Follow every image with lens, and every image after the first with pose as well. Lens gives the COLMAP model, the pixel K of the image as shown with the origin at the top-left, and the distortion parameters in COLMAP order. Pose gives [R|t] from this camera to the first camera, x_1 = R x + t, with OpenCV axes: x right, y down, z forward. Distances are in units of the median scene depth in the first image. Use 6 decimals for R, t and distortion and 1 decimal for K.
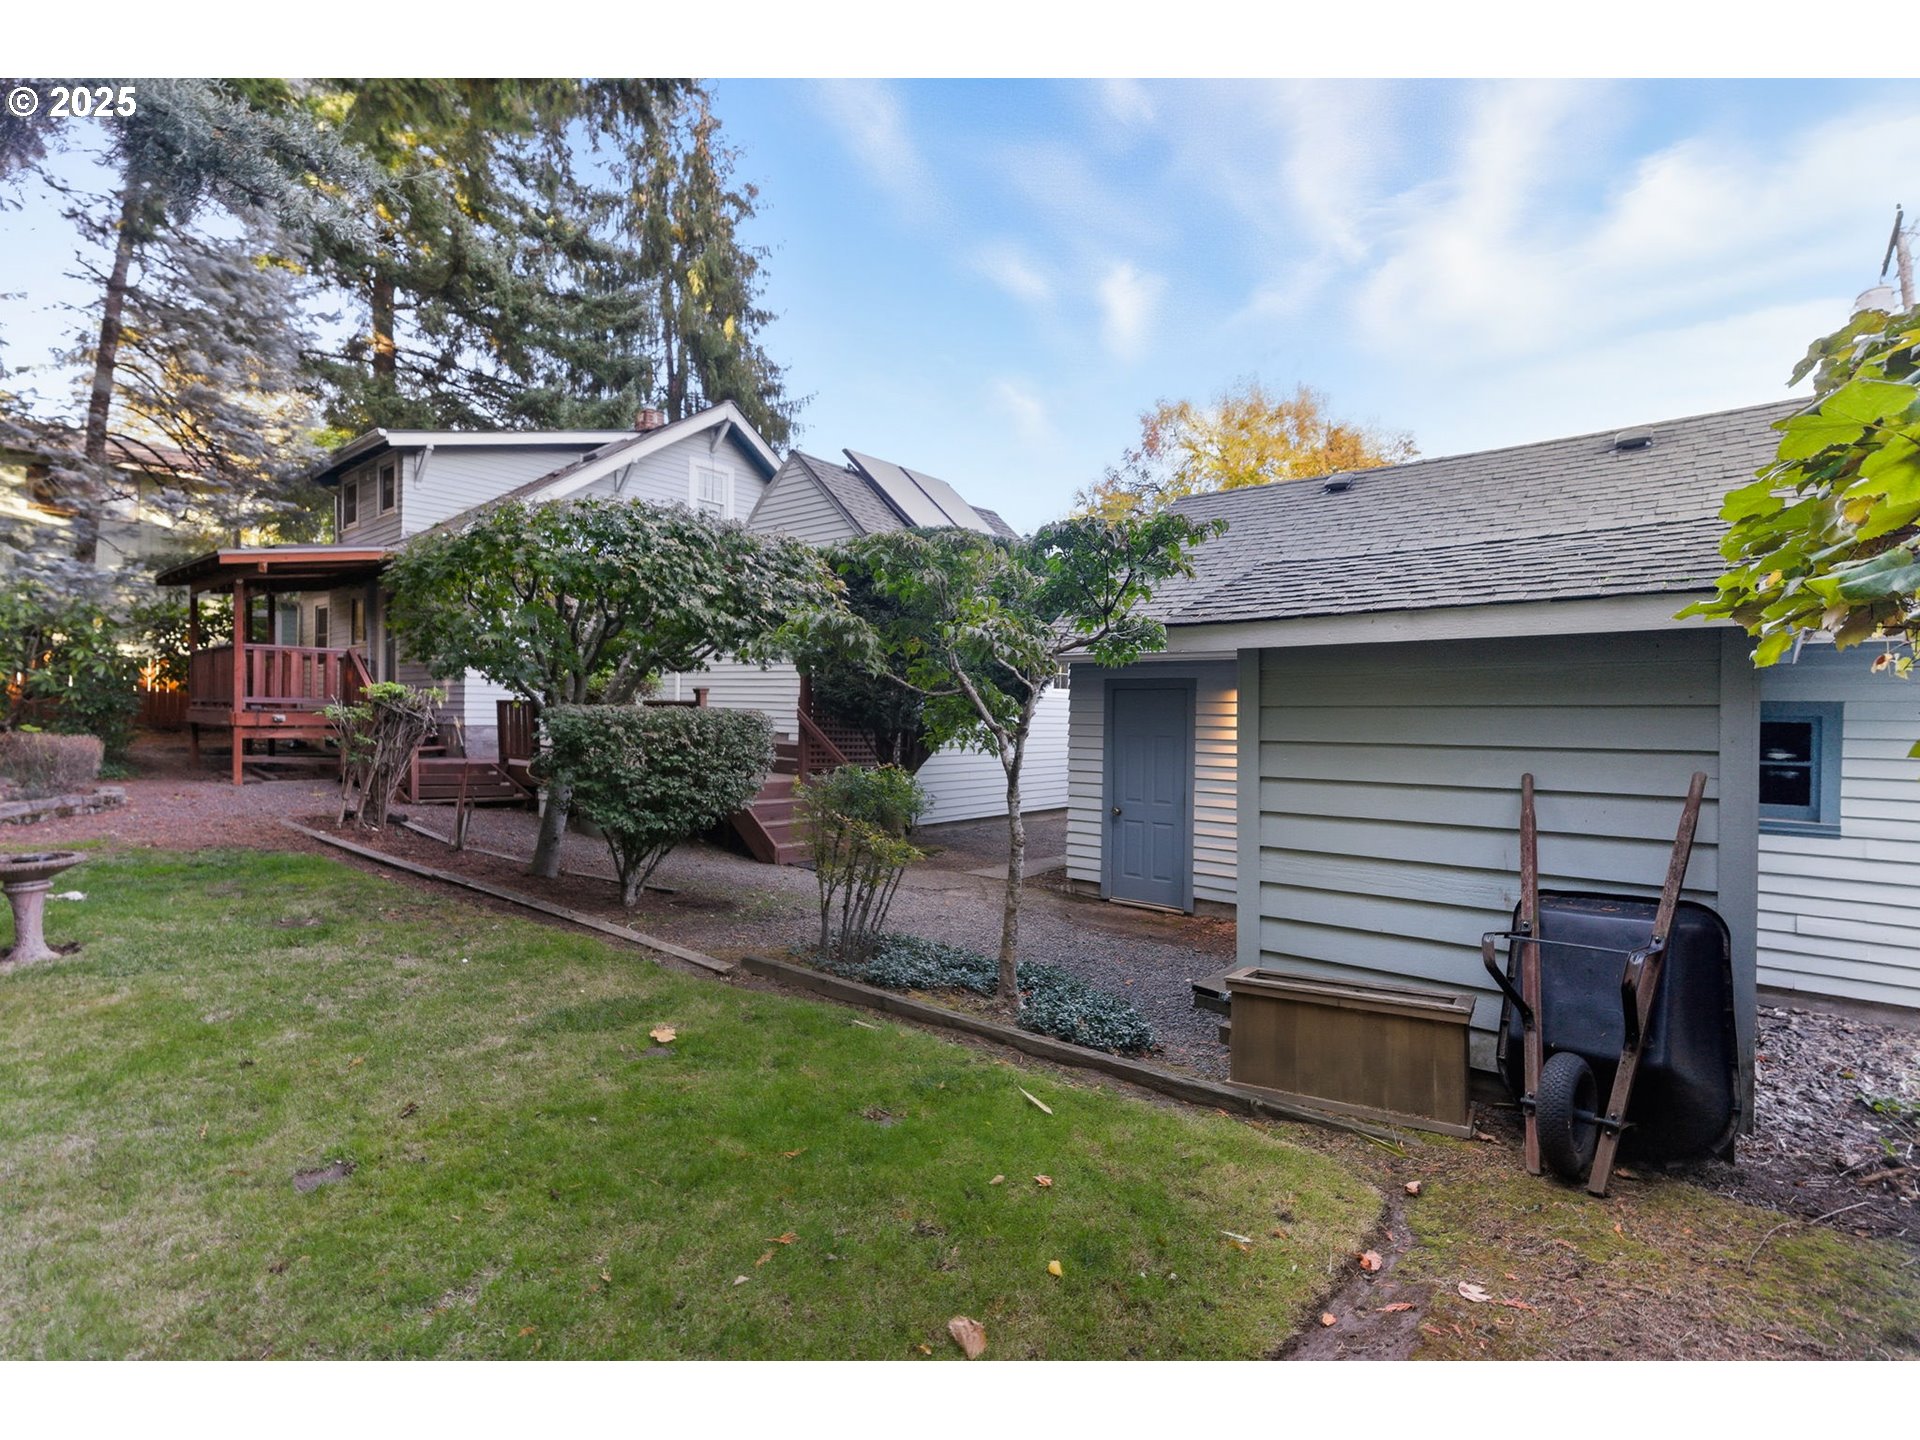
lens RADIAL K [[892.5, 0, 956.2], [0, 892.5, 718.5], [0, 0, 1]] dist [0.002162, 0.000184]
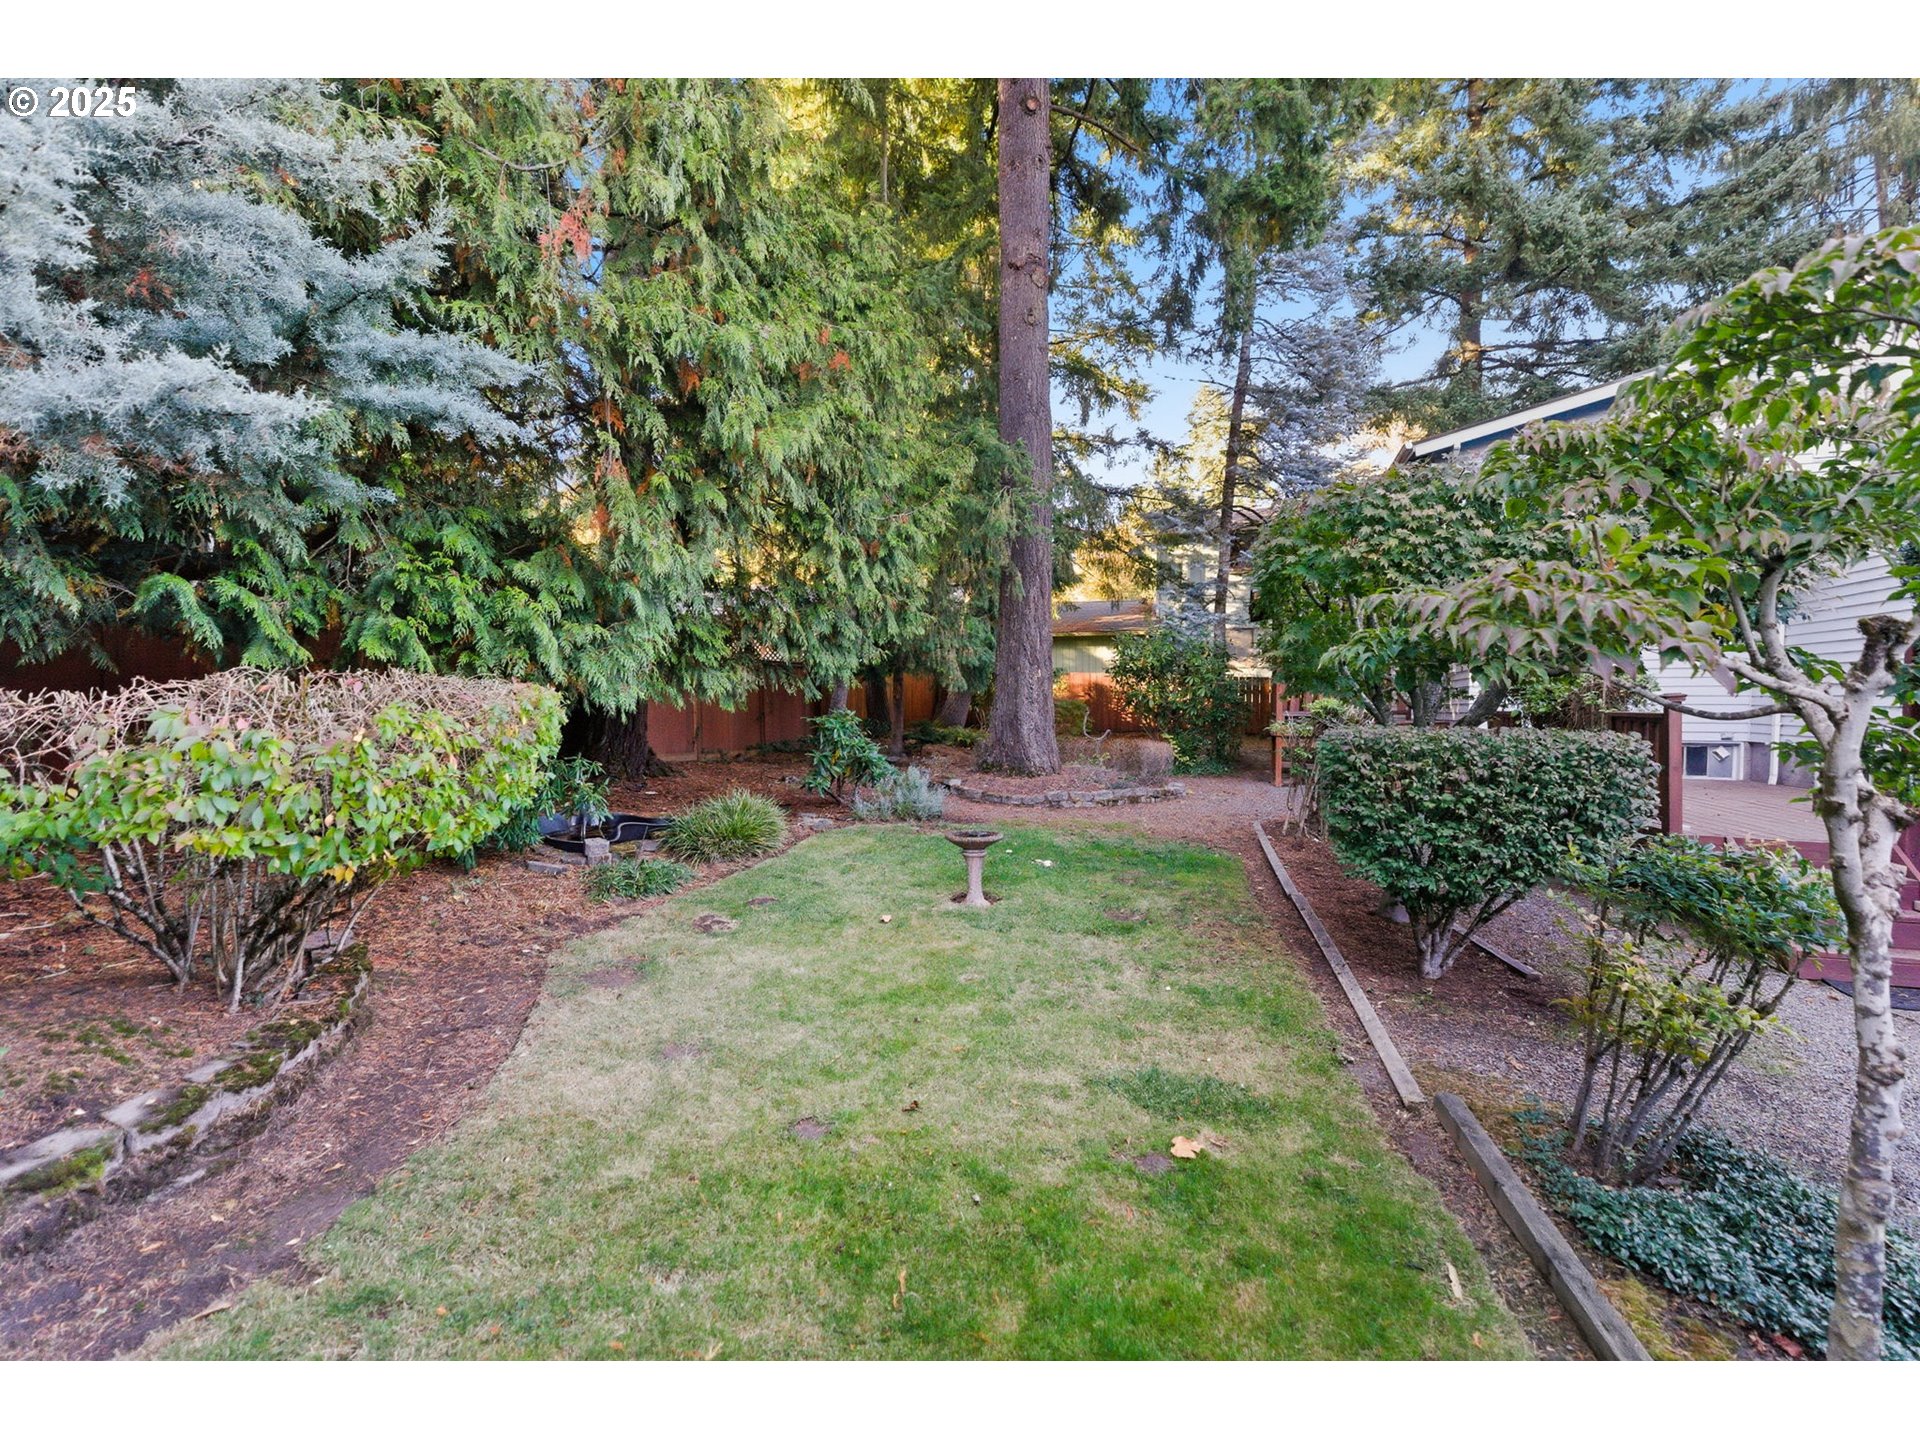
lens RADIAL K [[892.5, 0, 961.0], [0, 892.5, 727.0], [0, 0, 1]] dist [0.002162, 0.000184]
pose [[0.382451, 0.005886, -0.923957, 0.098732], [-0.001433, 0.999982, 0.005778, -0.008309], [0.923975, -0.000886, 0.382453, 0.147372]]
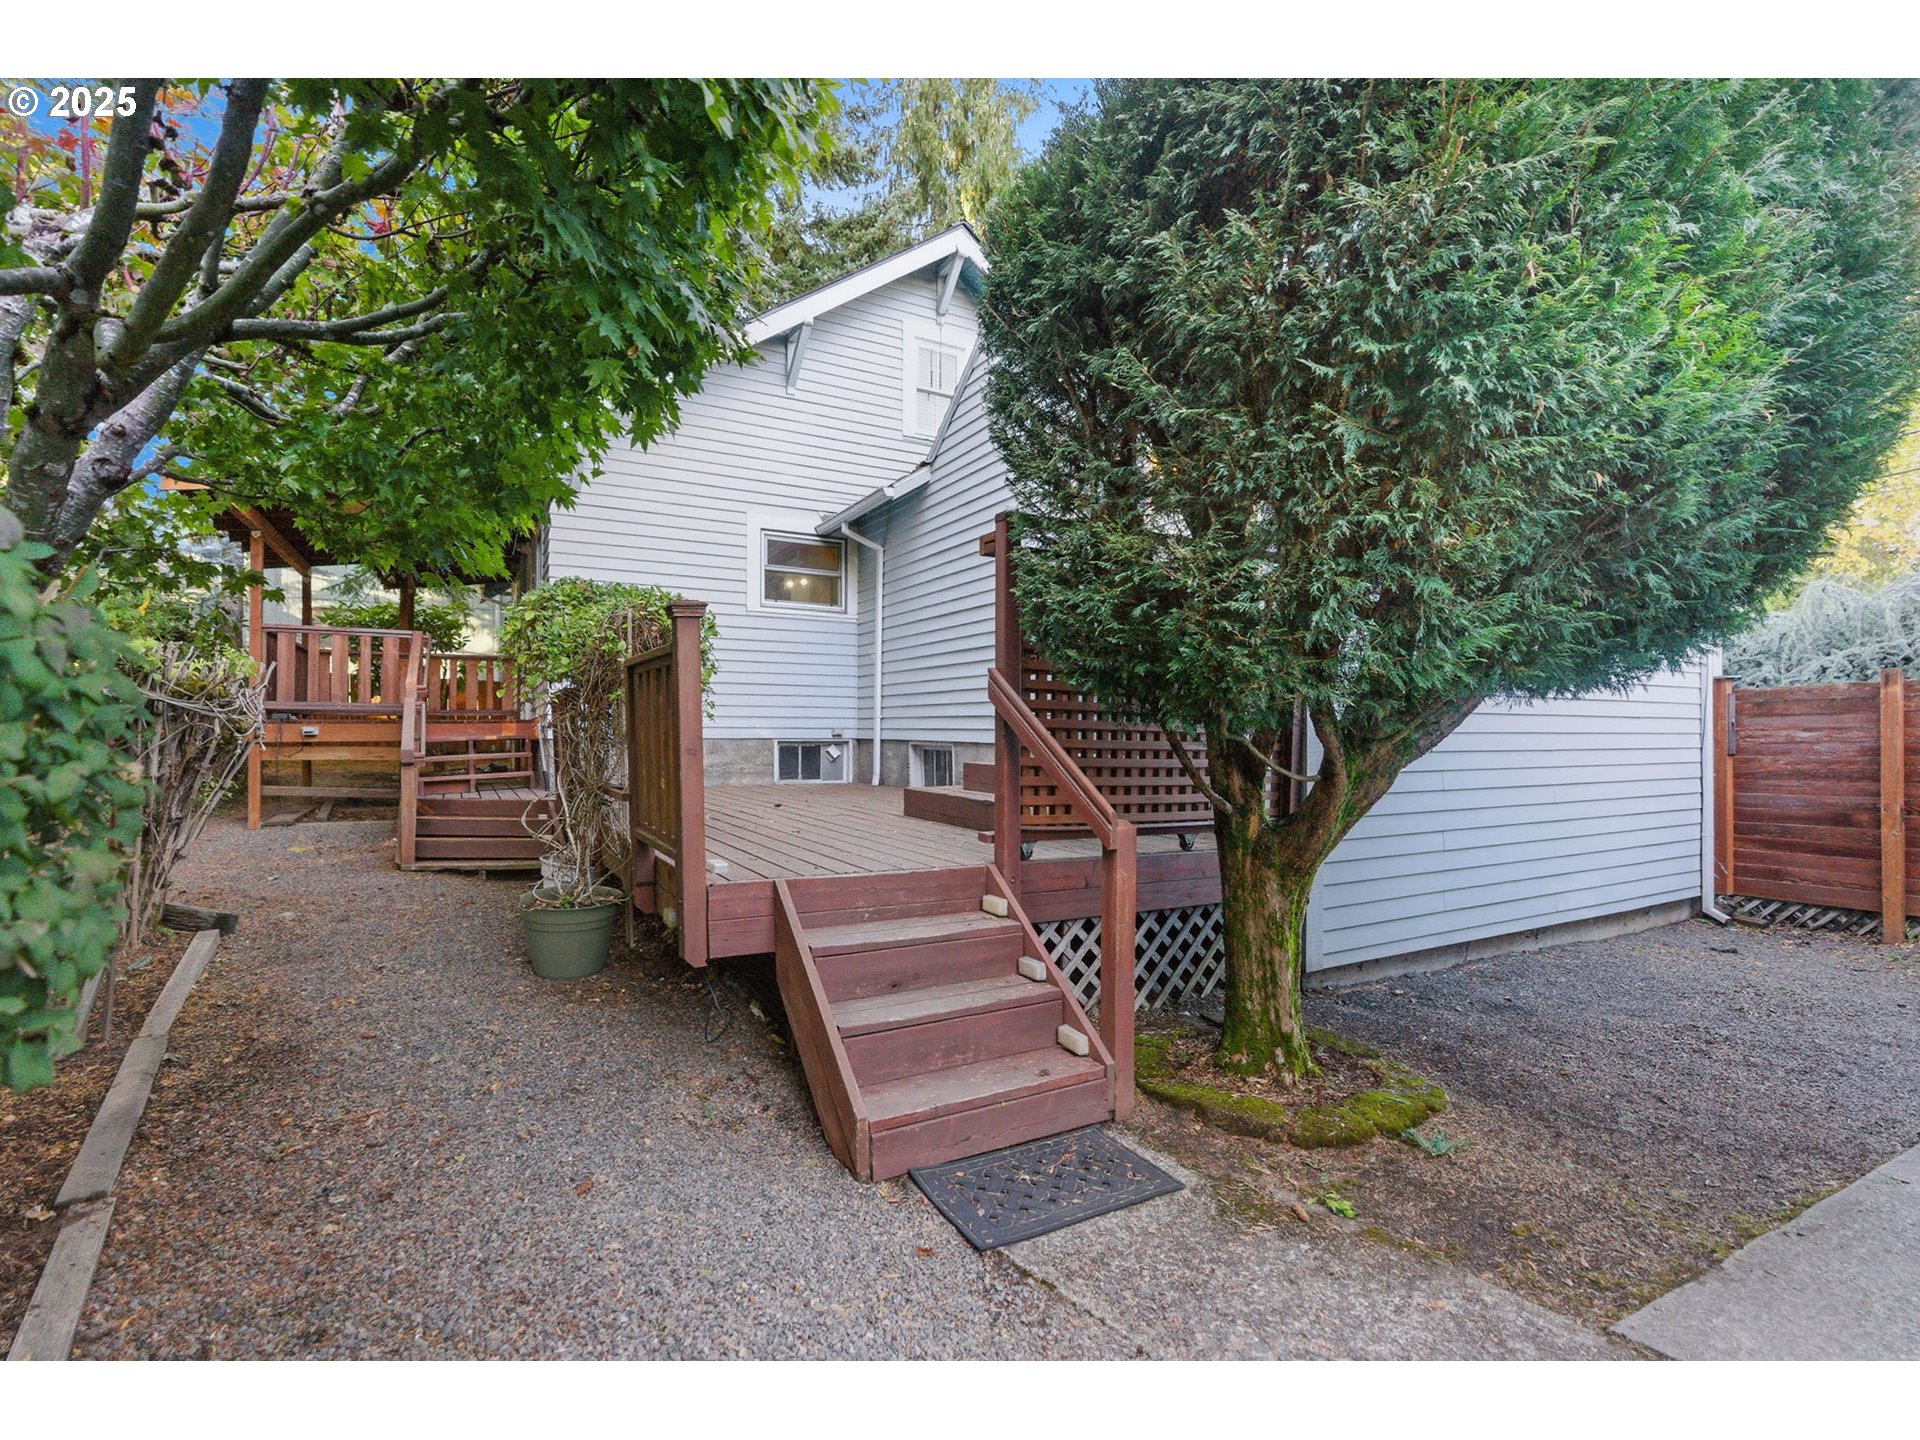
lens RADIAL K [[892.5, 0, 951.5], [0, 892.5, 723.8], [0, 0, 1]] dist [0.002162, 0.000184]
pose [[0.929149, -0.020466, -0.369138, -0.038034], [0.012232, 0.999622, -0.024633, 0.014756], [0.369502, 0.018373, 0.929048, 0.472552]]
